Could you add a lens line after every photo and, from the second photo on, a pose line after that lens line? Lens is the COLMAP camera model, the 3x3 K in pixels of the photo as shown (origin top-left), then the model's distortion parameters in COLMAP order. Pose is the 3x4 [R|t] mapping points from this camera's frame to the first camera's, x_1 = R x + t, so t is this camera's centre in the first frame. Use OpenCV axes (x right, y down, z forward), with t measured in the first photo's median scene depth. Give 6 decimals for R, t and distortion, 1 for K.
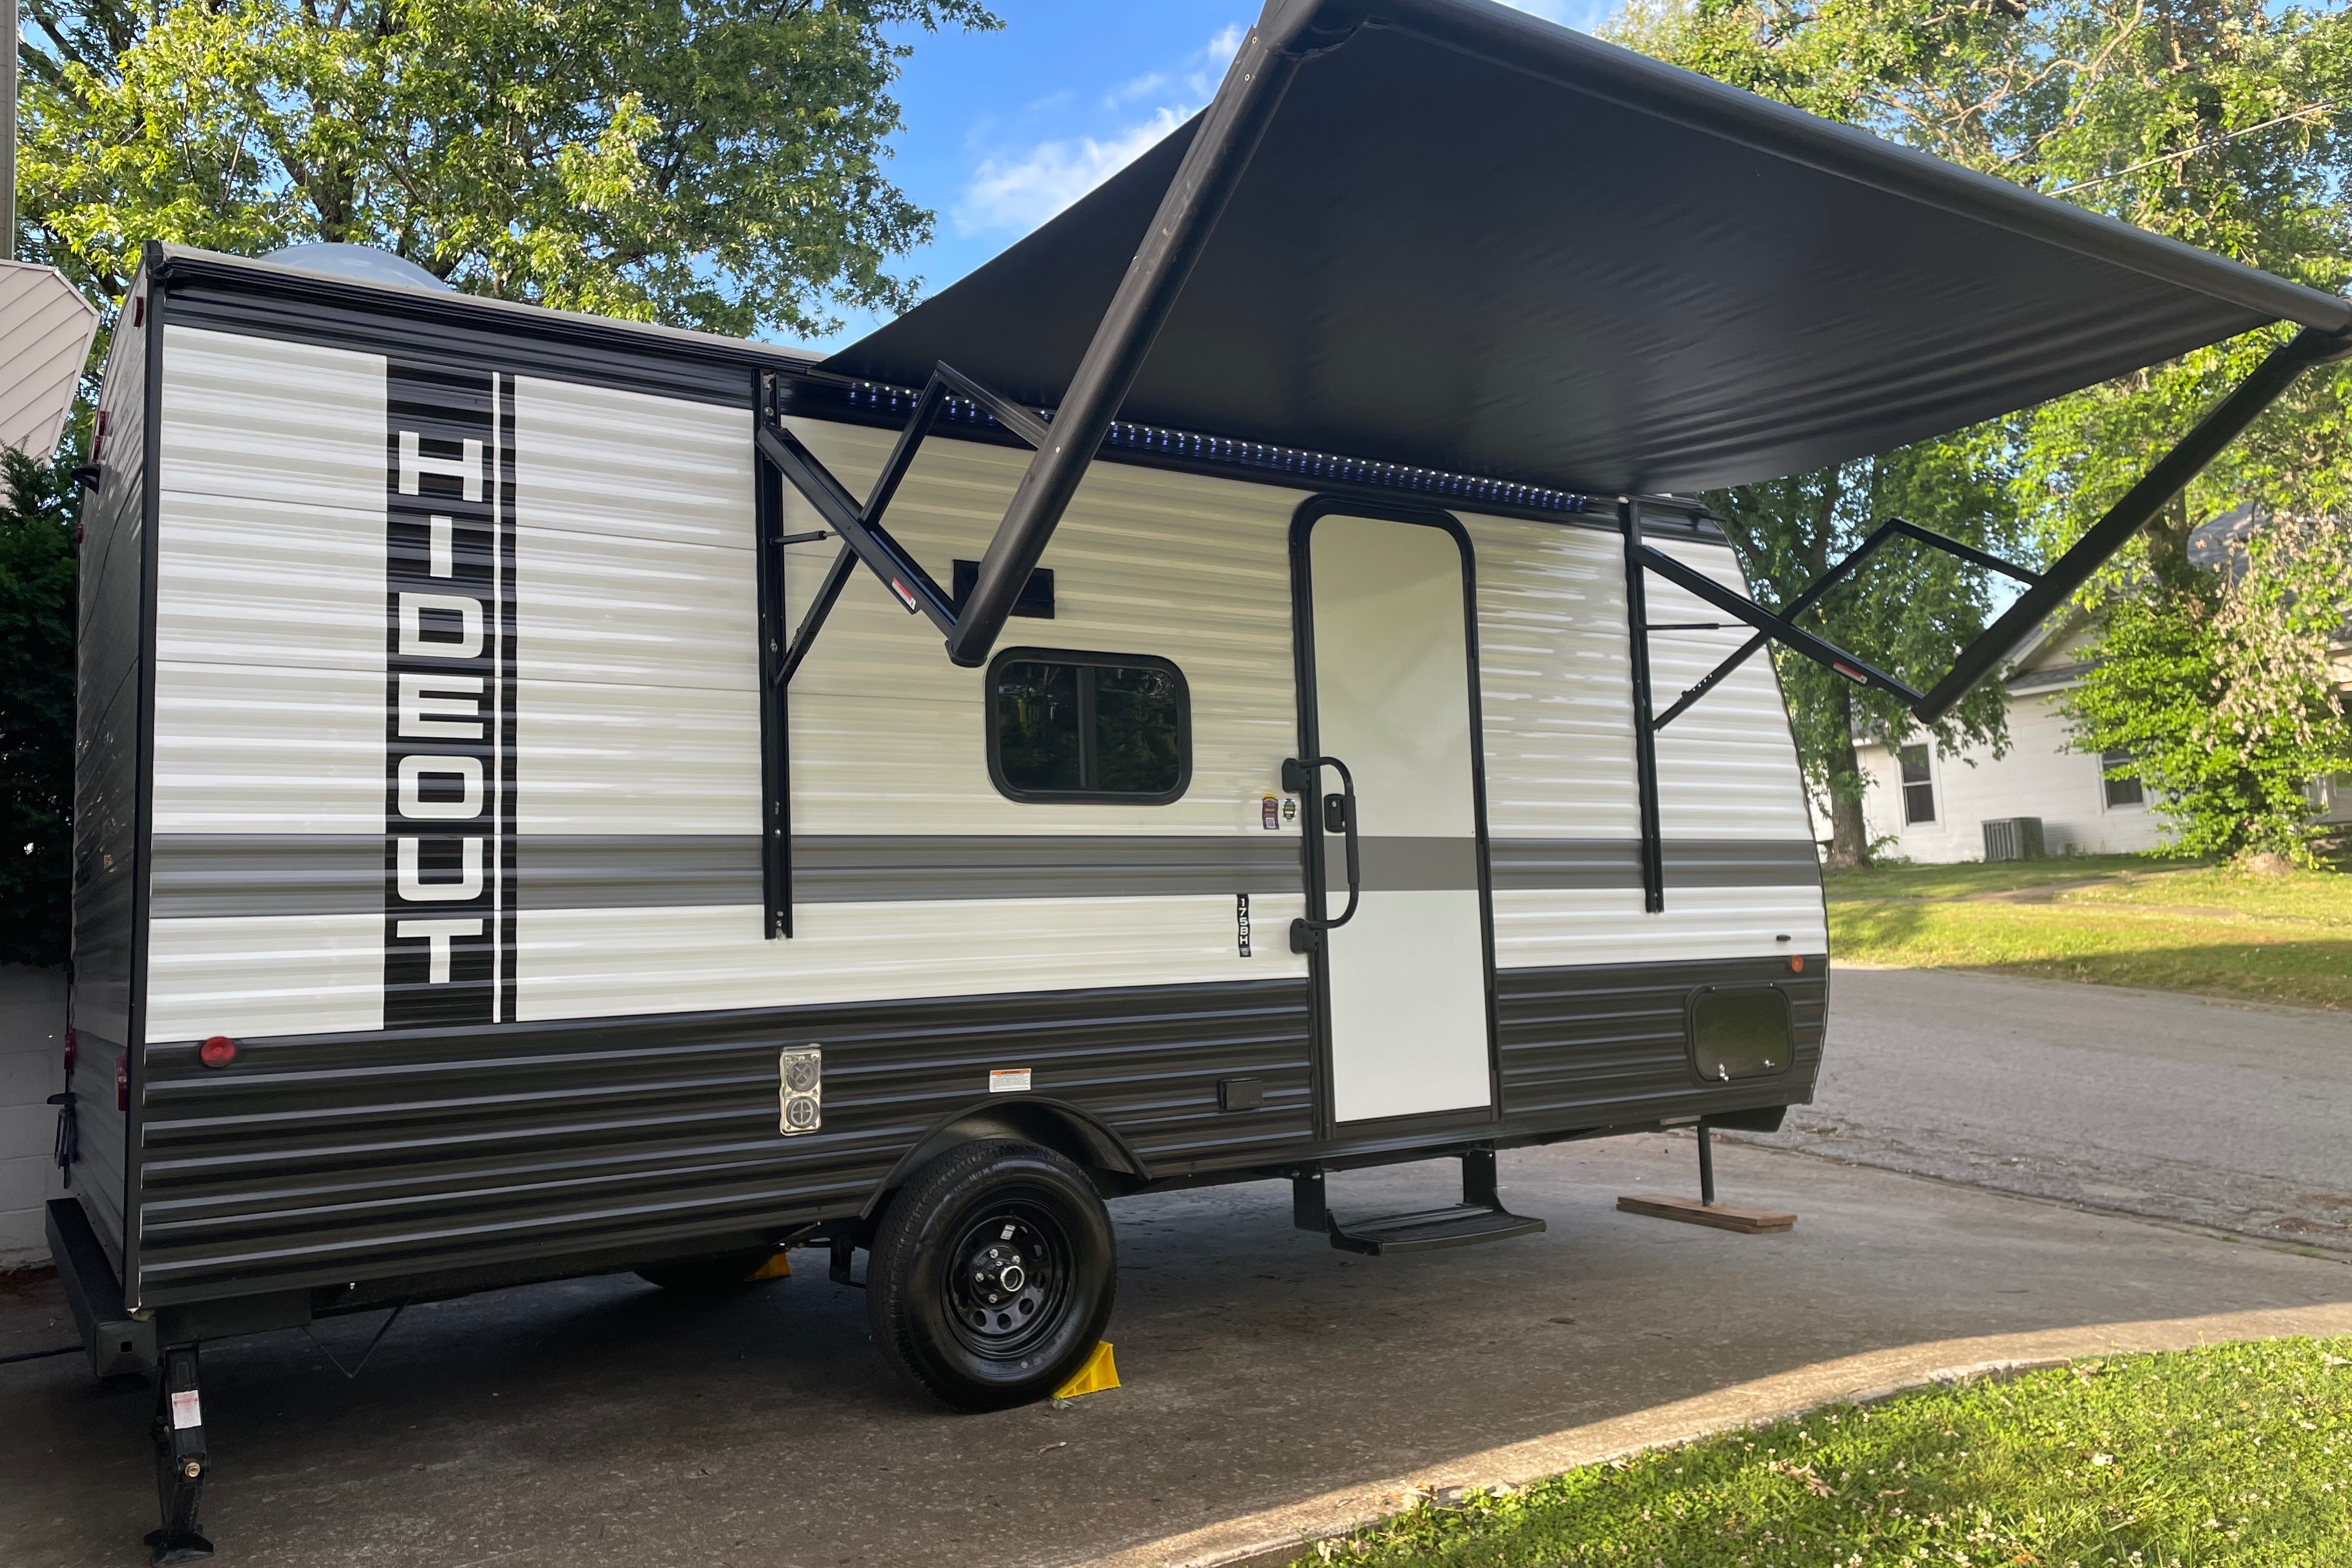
lens RADIAL K [[1615.4, 0, 1163.8], [0, 1615.4, 700.3], [0, 0, 1]] dist [0.041346, -0.076435]
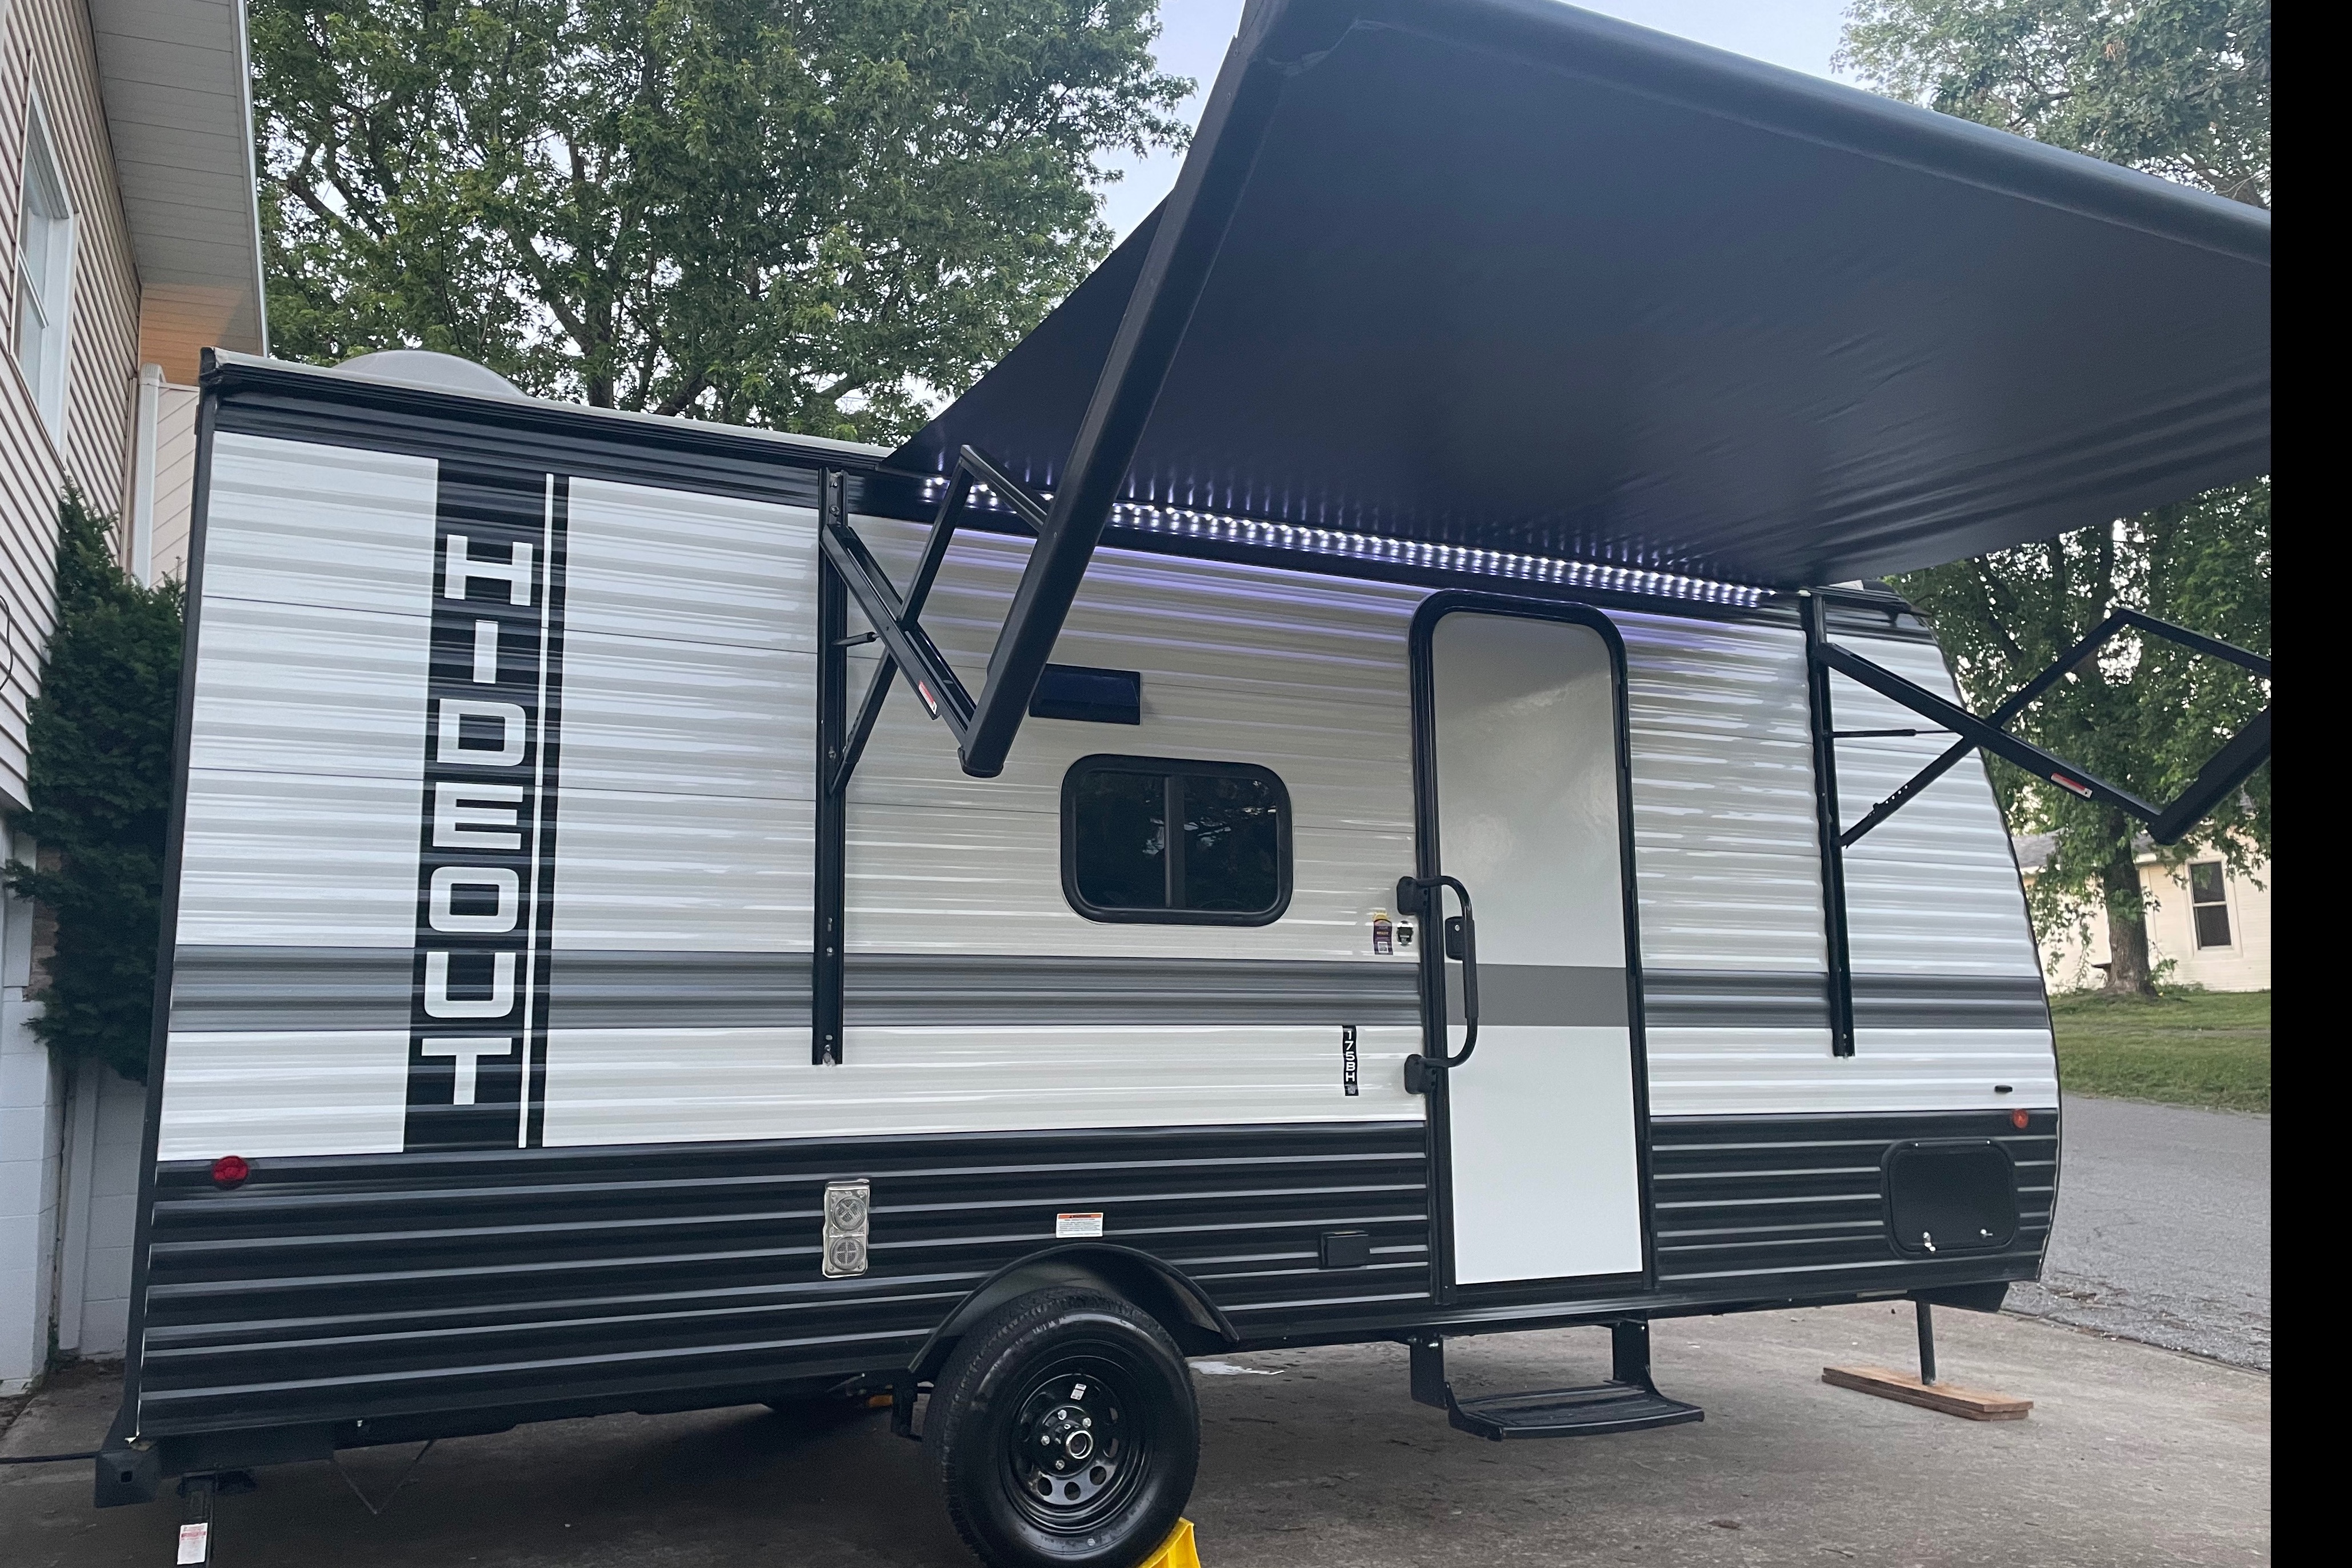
lens RADIAL K [[1603.0, 0, 1128.4], [0, 1603.0, 747.7], [0, 0, 1]] dist [0.053706, -0.075829]
pose [[0.988380, 0.000996, -0.152001, 0.065514], [-0.006645, 0.999306, -0.036664, -0.003250], [0.151859, 0.037248, 0.987700, 0.080887]]
